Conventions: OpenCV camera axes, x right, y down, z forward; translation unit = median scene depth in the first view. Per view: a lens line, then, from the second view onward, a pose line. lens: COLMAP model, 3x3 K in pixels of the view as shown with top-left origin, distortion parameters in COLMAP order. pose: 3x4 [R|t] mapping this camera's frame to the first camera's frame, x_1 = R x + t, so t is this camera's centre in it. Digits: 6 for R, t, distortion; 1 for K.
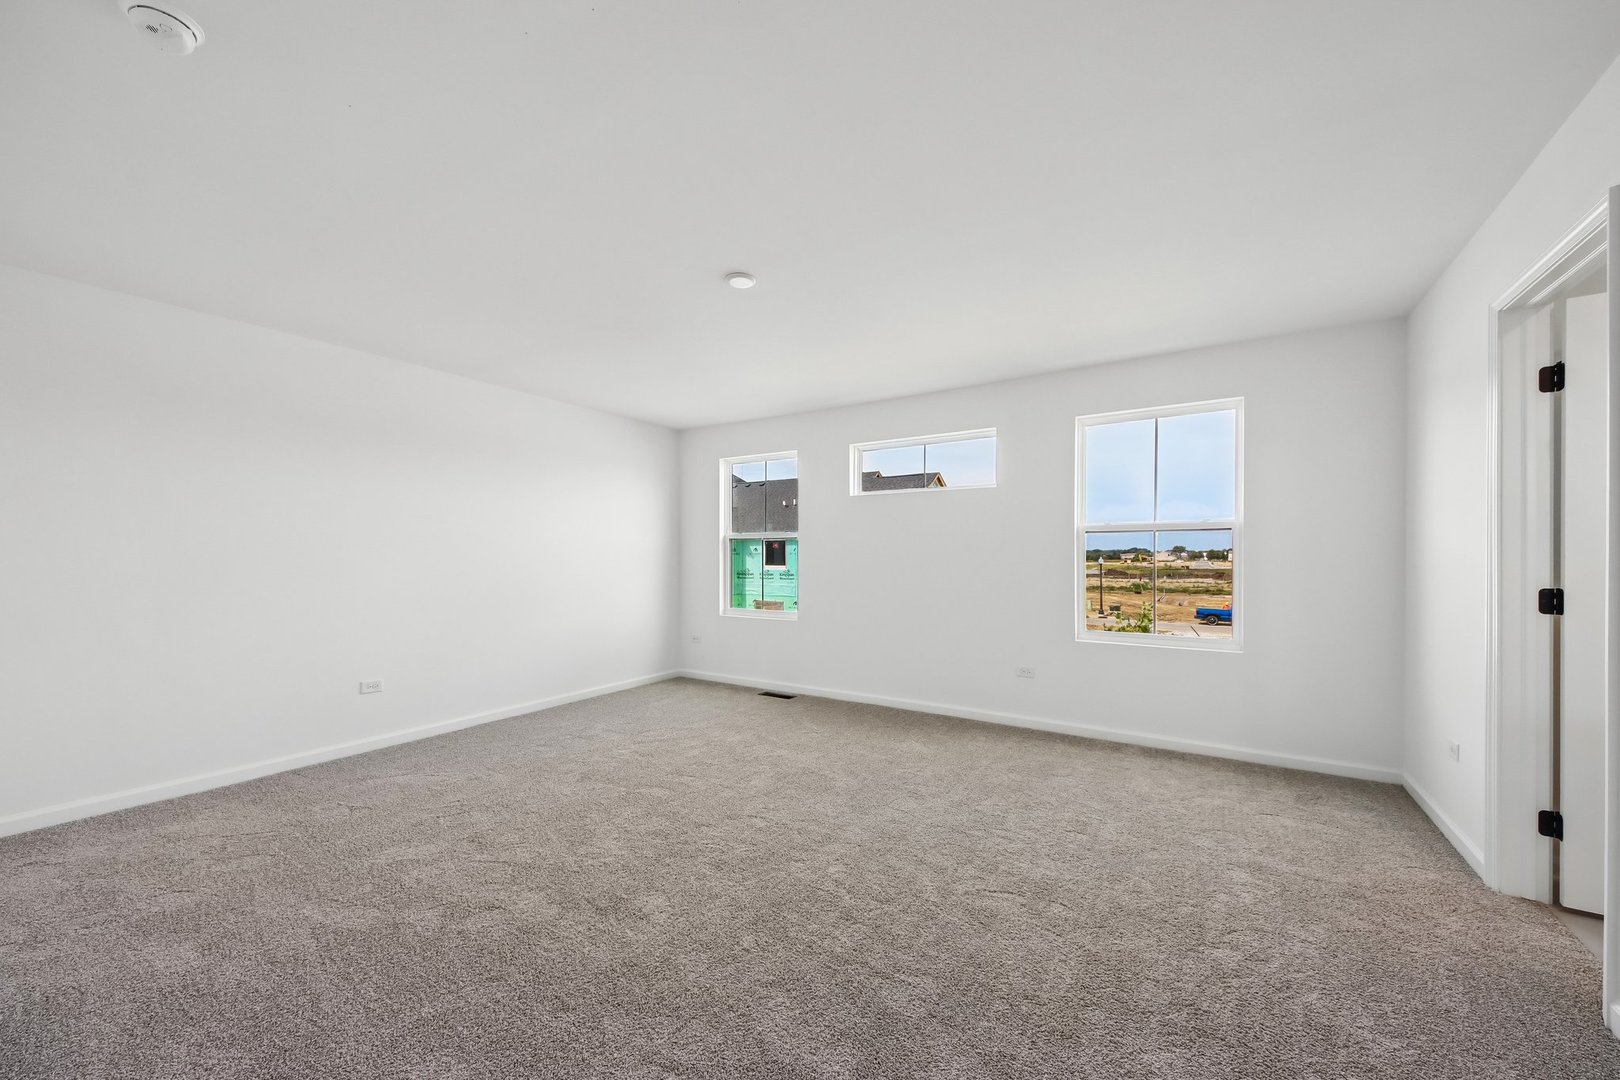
lens RADIAL K [[603.5, 0, 797.9], [0, 603.5, 552.2], [0, 0, 1]] dist [0.066643, -0.030242]
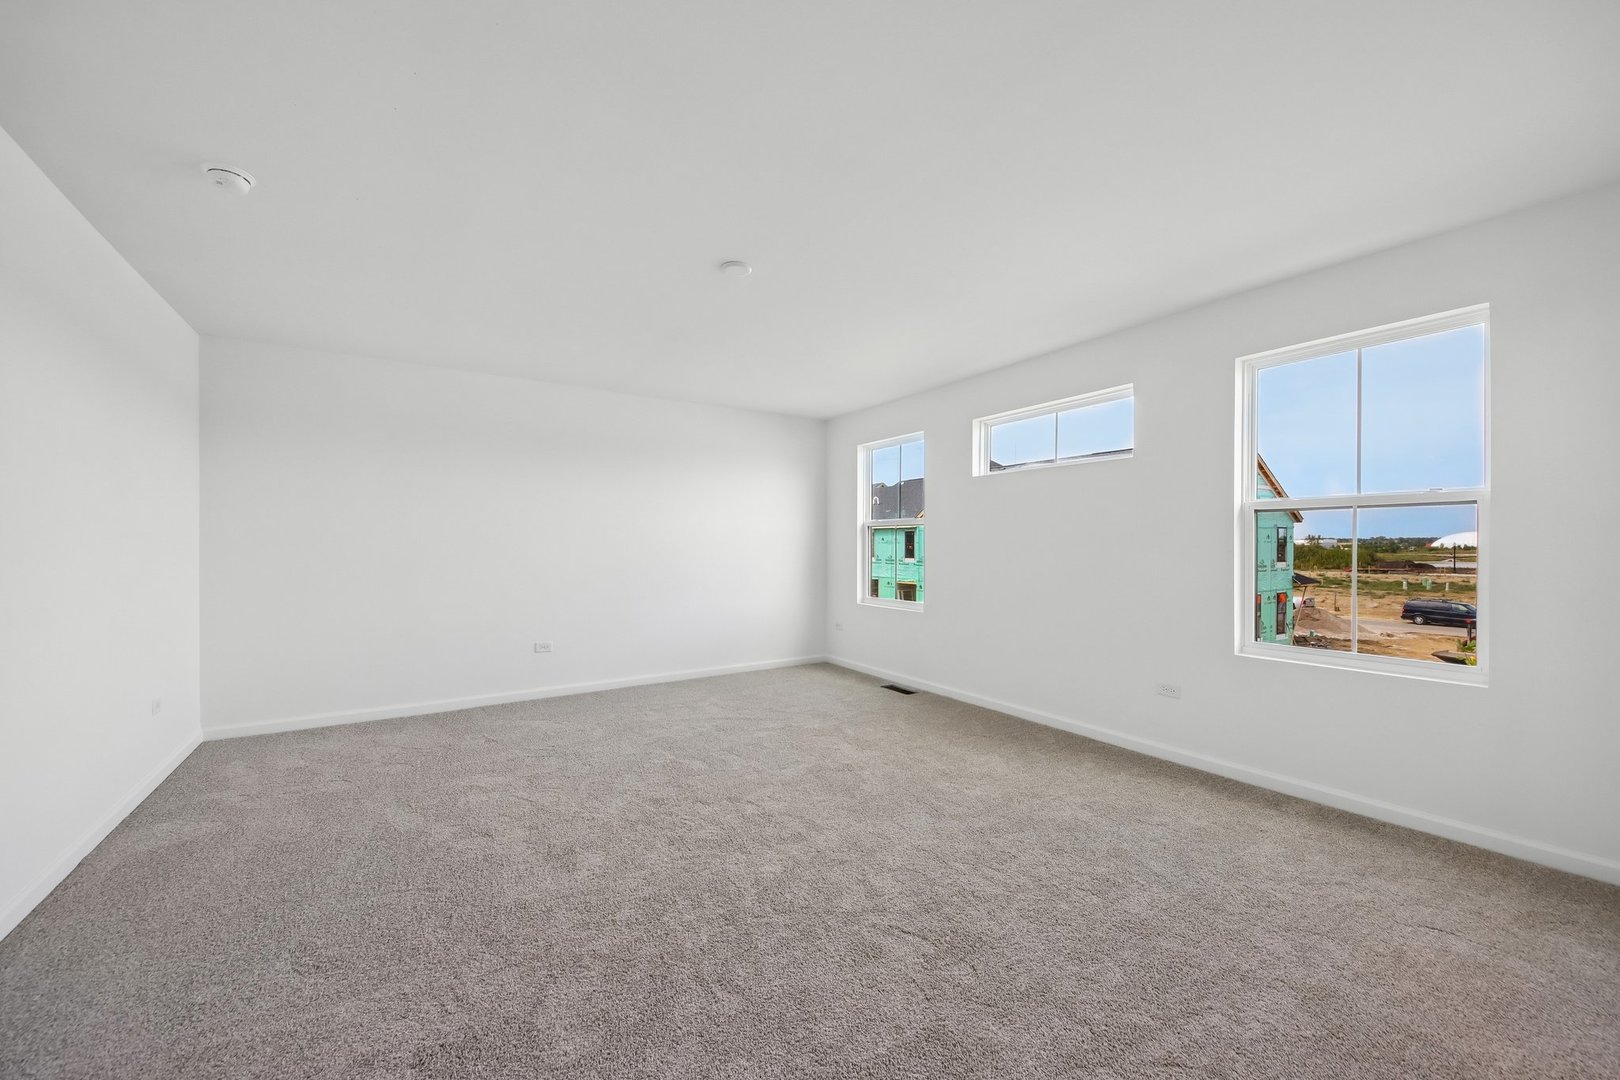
lens RADIAL K [[603.6, 0, 802.2], [0, 603.6, 546.6], [0, 0, 1]] dist [0.055701, -0.030171]
pose [[0.911985, 0.001911, -0.410218, 0.307175], [0.001801, 0.999961, 0.008664, 0.003347], [0.410219, -0.008640, 0.911946, 0.094590]]
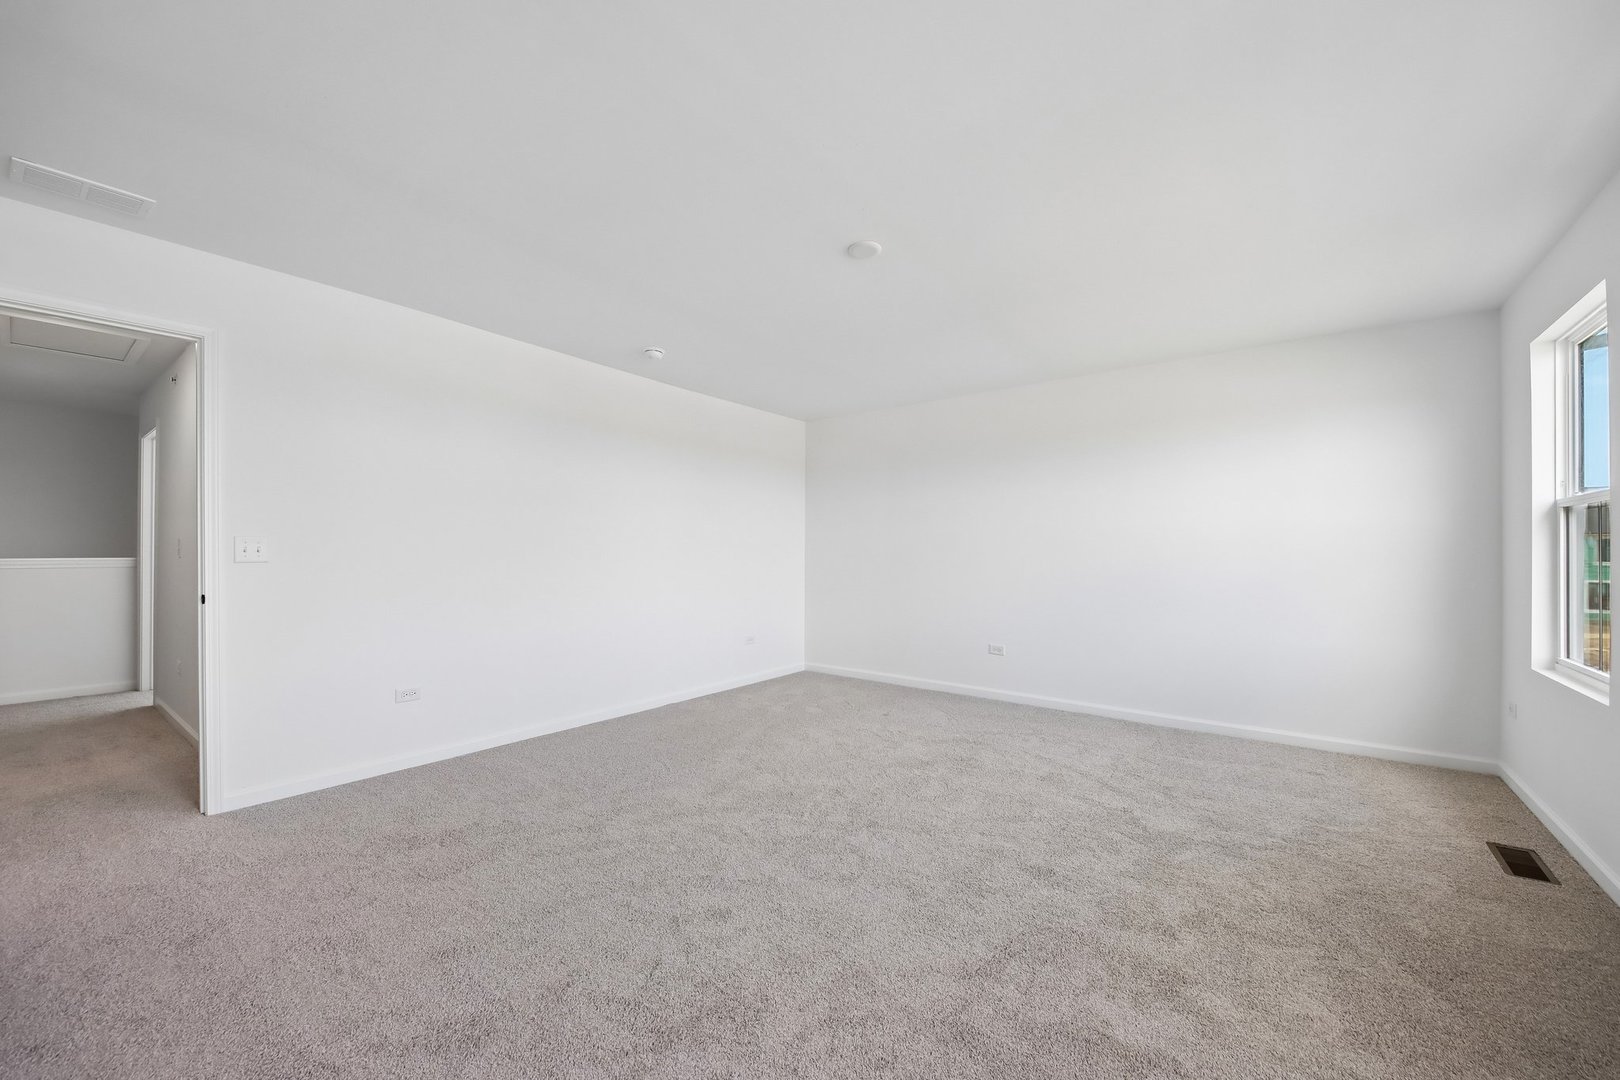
lens RADIAL K [[606.6, 0, 810.2], [0, 606.6, 547.9], [0, 0, 1]] dist [0.024187, -0.011895]
pose [[-0.061165, -0.006179, -0.998109, 0.616433], [0.003055, 0.999975, -0.006378, 0.013184], [0.998123, -0.003439, -0.061145, 0.718400]]
